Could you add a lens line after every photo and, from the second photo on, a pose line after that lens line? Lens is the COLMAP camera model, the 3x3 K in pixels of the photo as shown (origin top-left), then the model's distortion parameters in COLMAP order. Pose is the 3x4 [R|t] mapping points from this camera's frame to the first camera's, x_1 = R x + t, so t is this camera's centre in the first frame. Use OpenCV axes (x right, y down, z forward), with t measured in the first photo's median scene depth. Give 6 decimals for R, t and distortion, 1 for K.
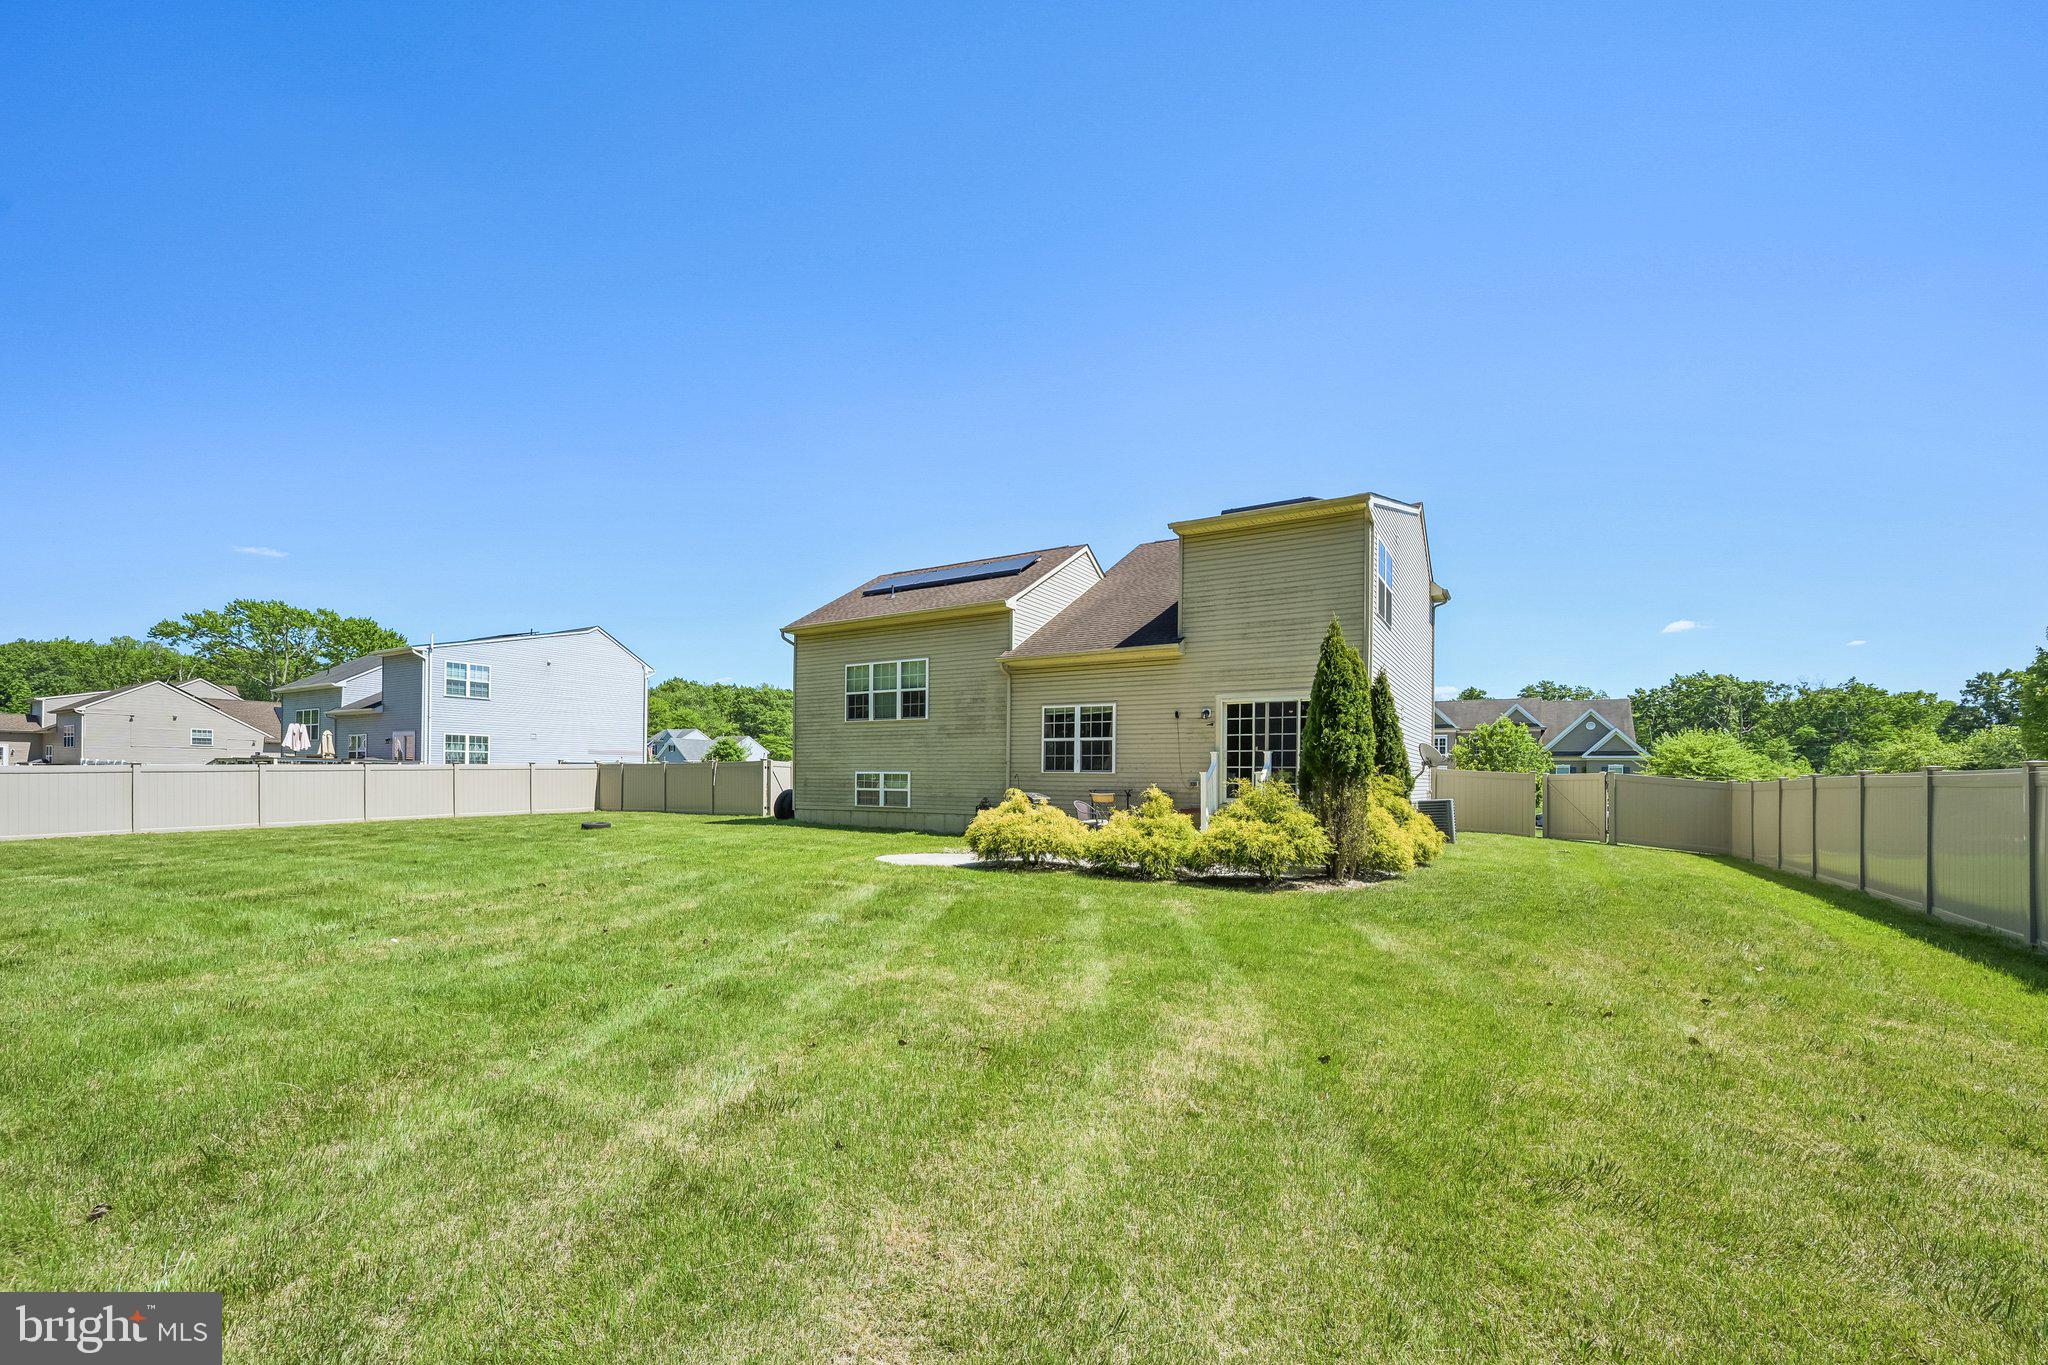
lens RADIAL K [[806.9, 0, 1029.6], [0, 806.9, 778.5], [0, 0, 1]] dist [0.001131, 0.000081]
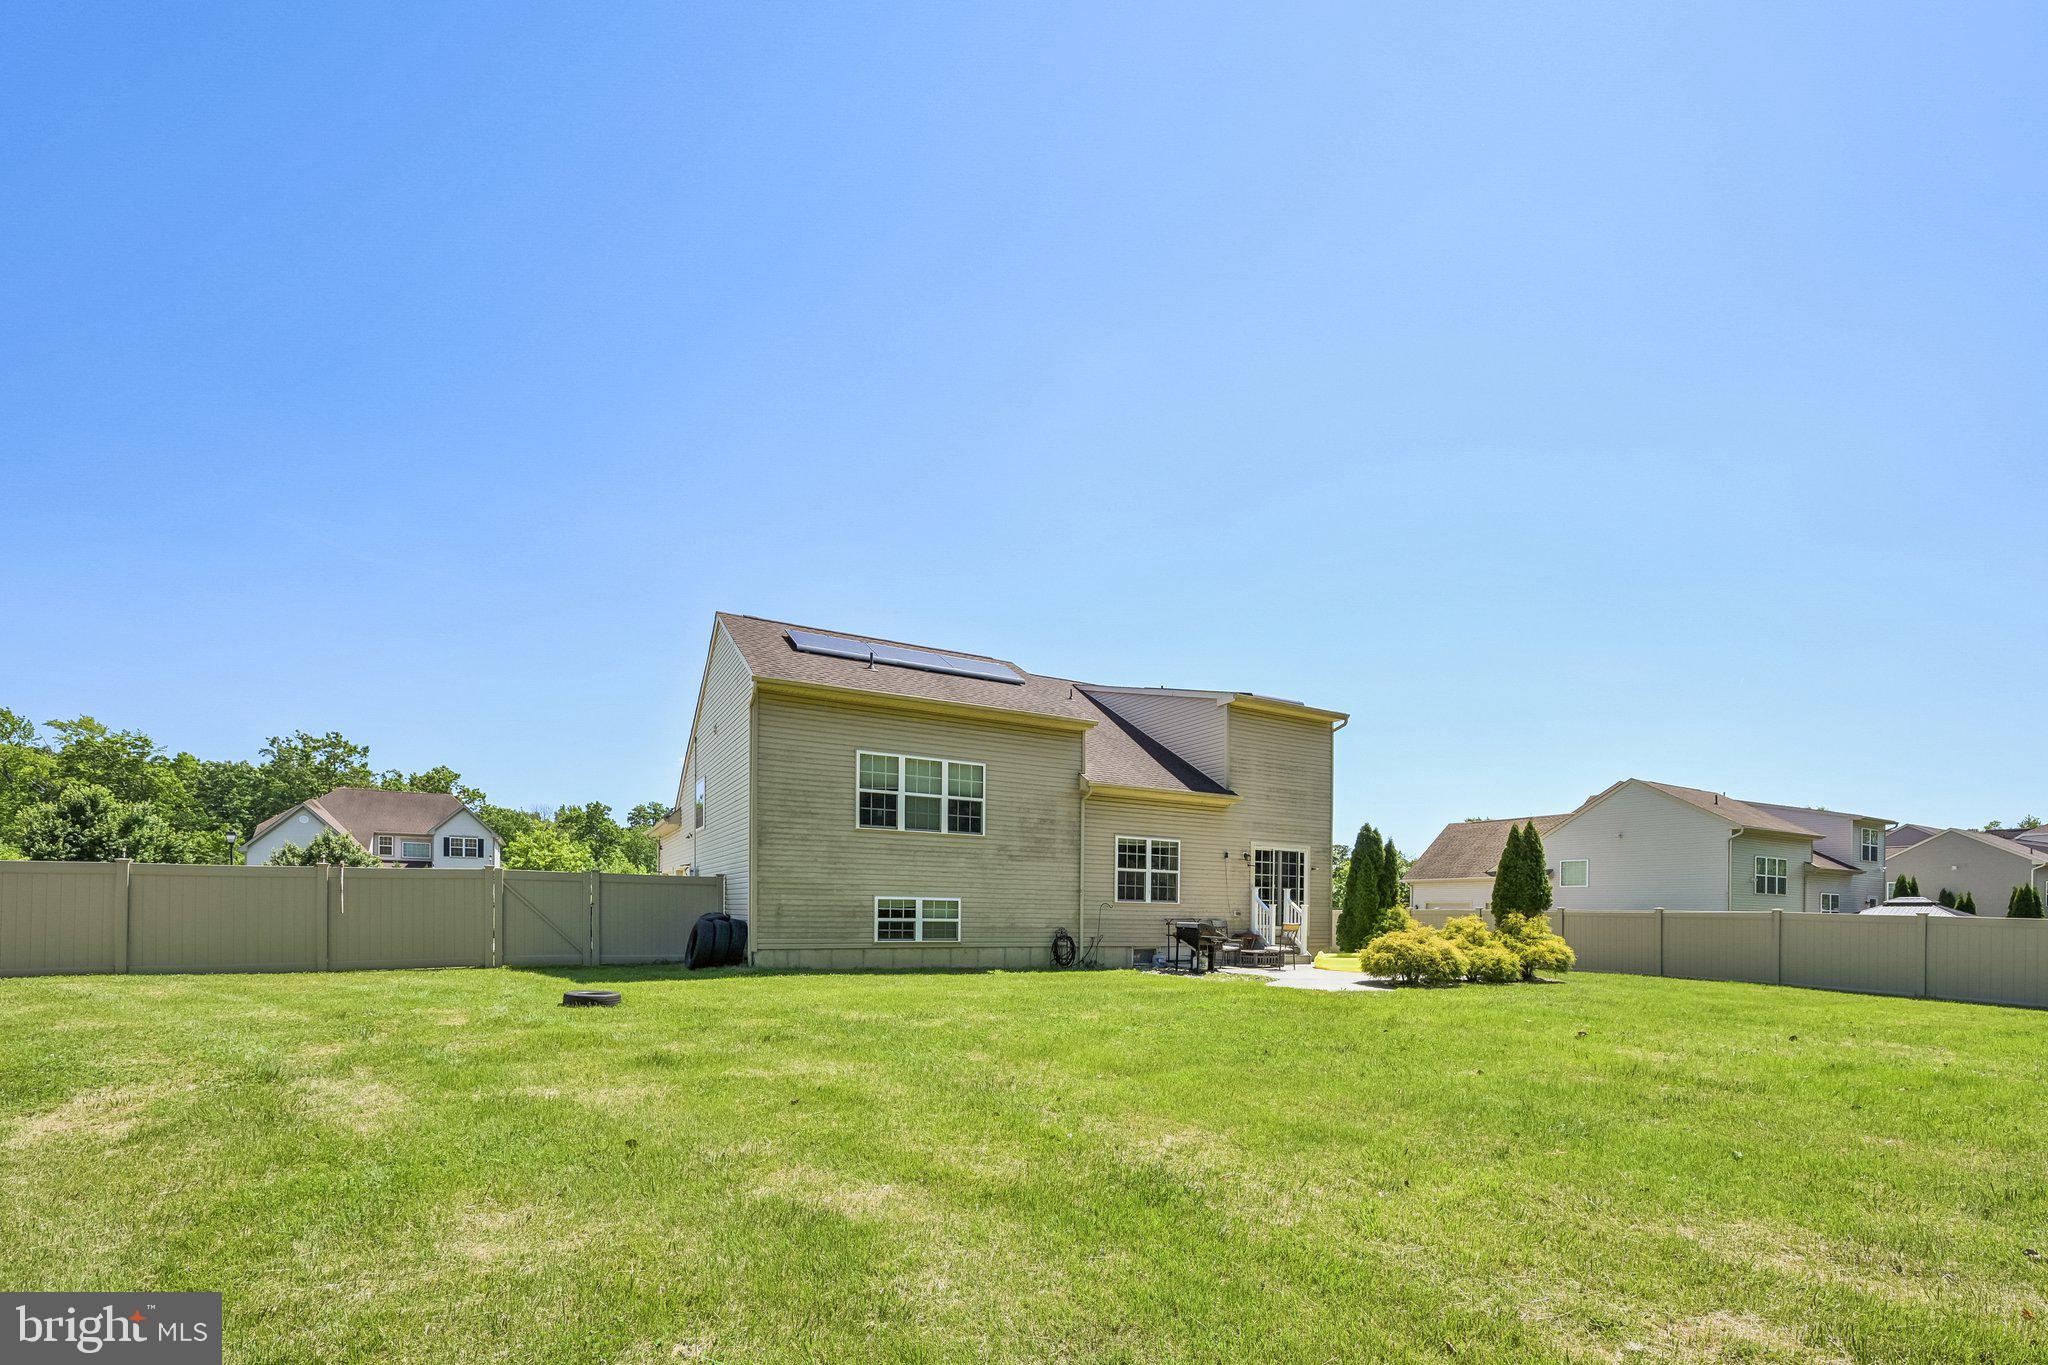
lens RADIAL K [[902.5, 0, 1014.5], [0, 902.5, 920.0], [0, 0, 1]] dist [-0.005186, -0.000989]
pose [[0.515593, -0.005996, 0.856812, -1.019311], [-0.009594, 0.999872, 0.012770, 0.002078], [-0.856780, -0.014805, 0.515470, 0.535171]]
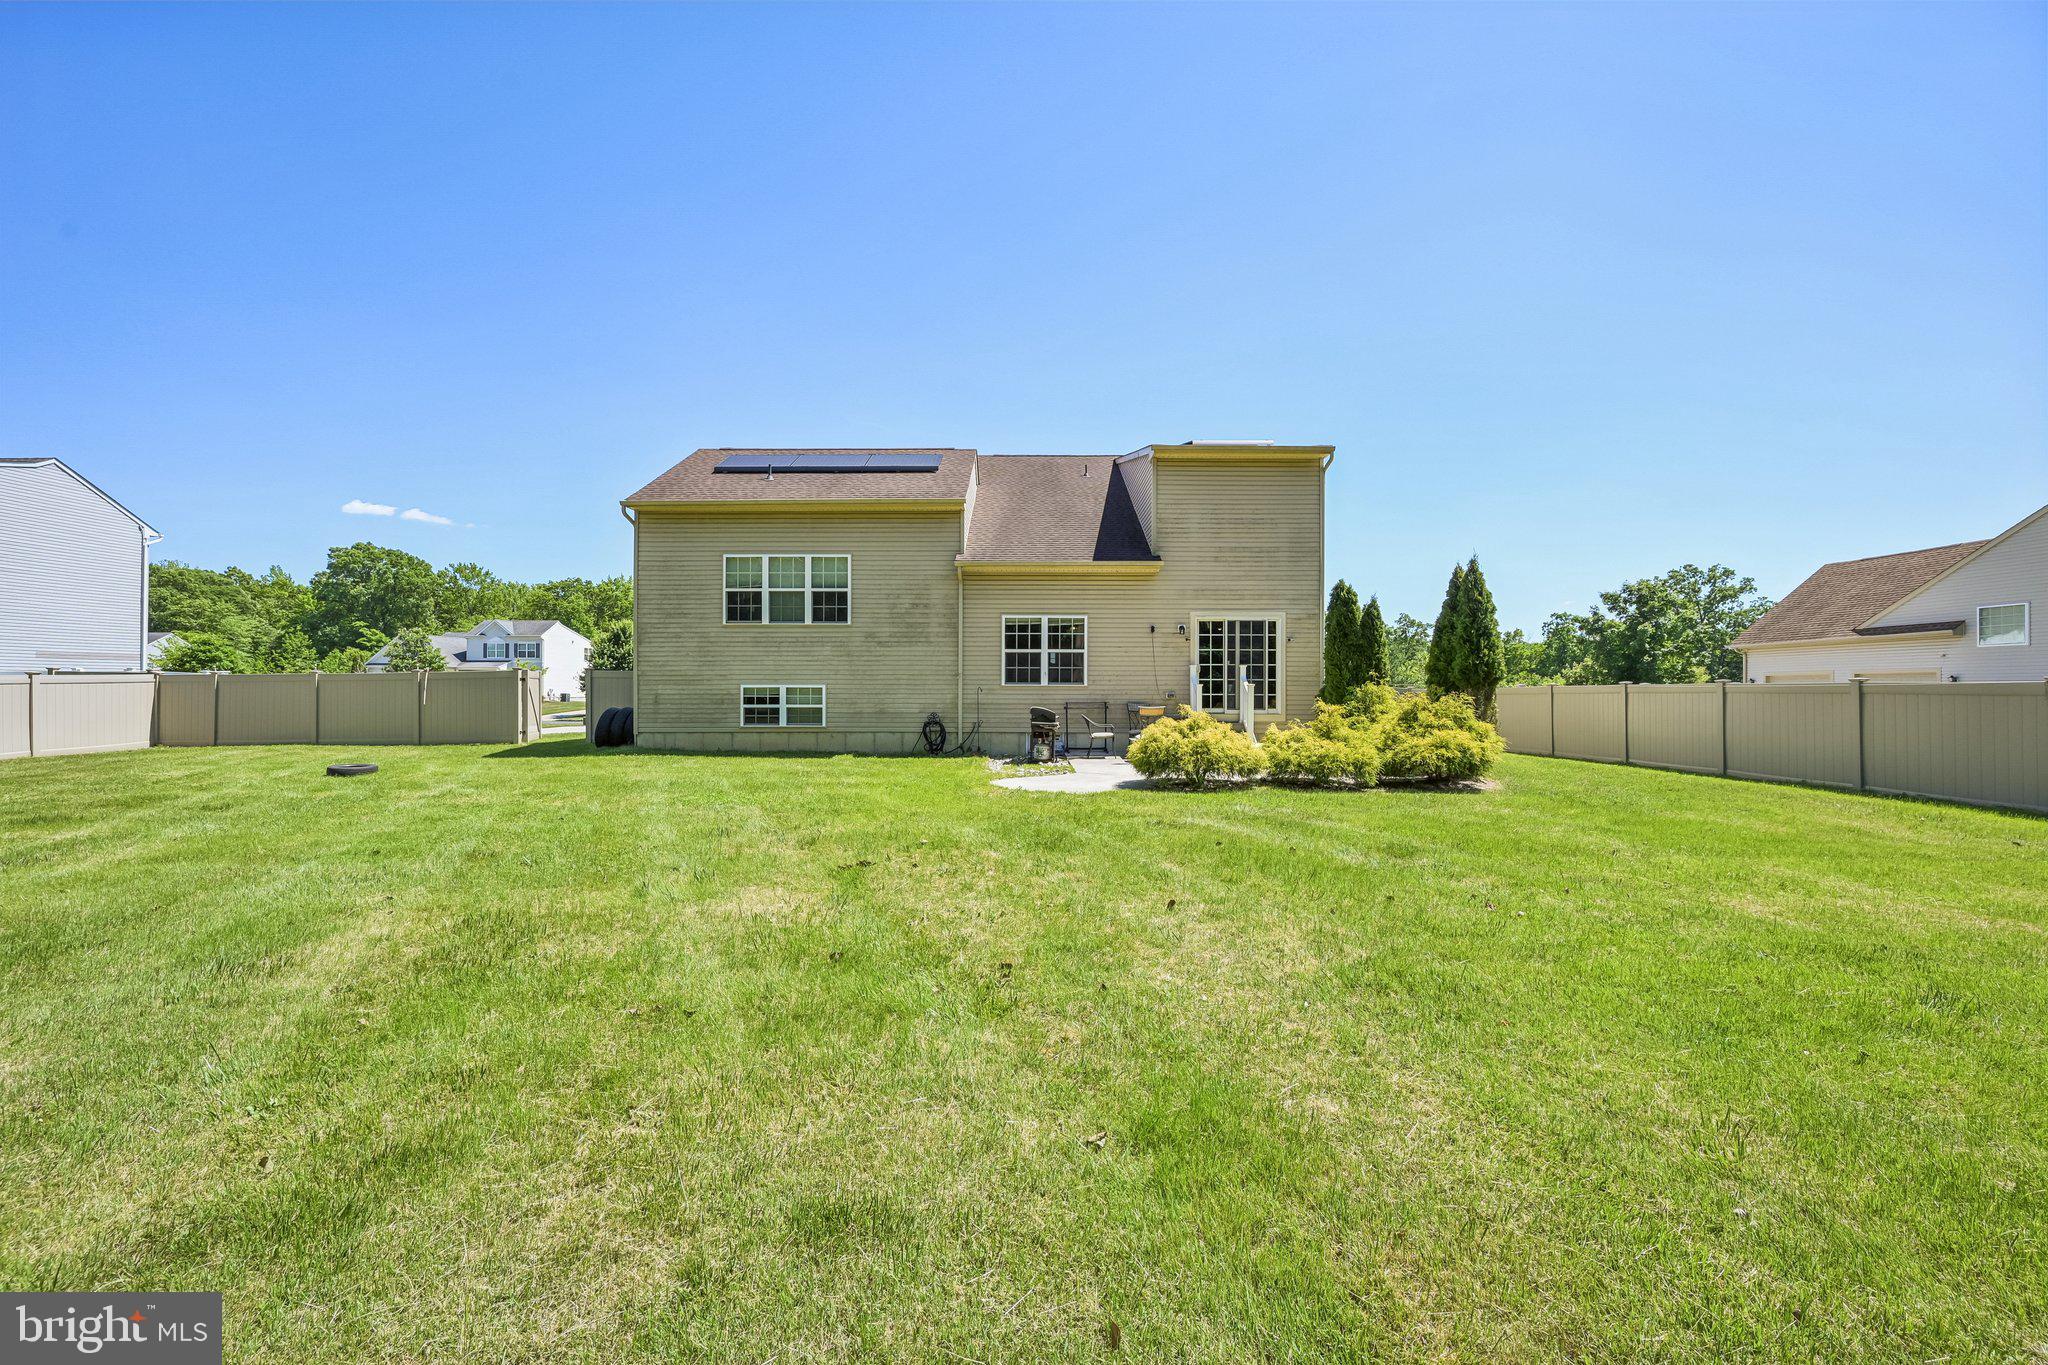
lens RADIAL K [[806.9, 0, 1028.5], [0, 806.9, 683.9], [0, 0, 1]] dist [0.001131, 0.000081]
pose [[0.869602, -0.001069, 0.493751, -0.431534], [0.006255, 0.999941, -0.008851, -0.000327], [-0.493713, 0.010785, 0.869558, 0.160711]]
